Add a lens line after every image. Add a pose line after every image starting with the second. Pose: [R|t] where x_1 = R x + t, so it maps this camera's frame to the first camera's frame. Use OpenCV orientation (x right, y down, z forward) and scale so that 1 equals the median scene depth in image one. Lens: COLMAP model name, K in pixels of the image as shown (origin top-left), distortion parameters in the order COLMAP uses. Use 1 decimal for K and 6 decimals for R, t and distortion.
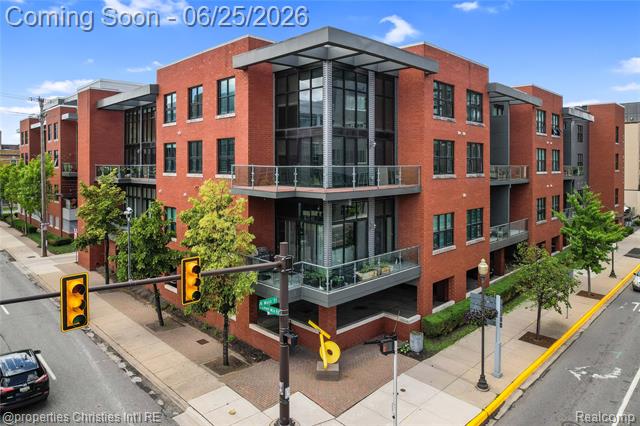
lens RADIAL K [[427.3, 0, 323.2], [0, 427.3, 164.6], [0, 0, 1]] dist [-0.055426, 0.031162]
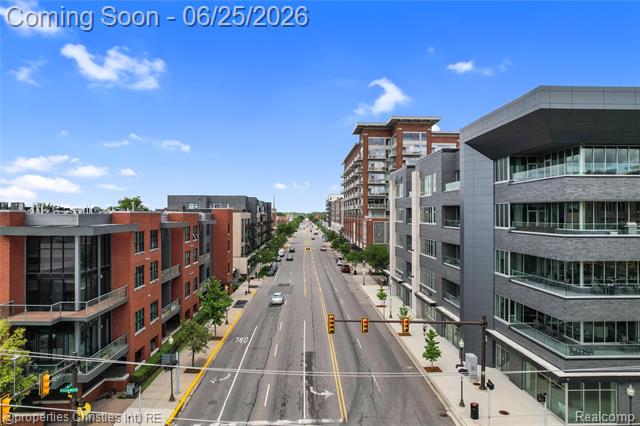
lens RADIAL K [[424.4, 0, 316.9], [0, 424.4, 217.1], [0, 0, 1]] dist [-0.093851, 0.080381]
pose [[0.687020, -0.008956, 0.726584, -0.457971], [-0.000683, 0.999916, 0.012971, -0.291280], [-0.726638, -0.009408, 0.686956, -0.675468]]
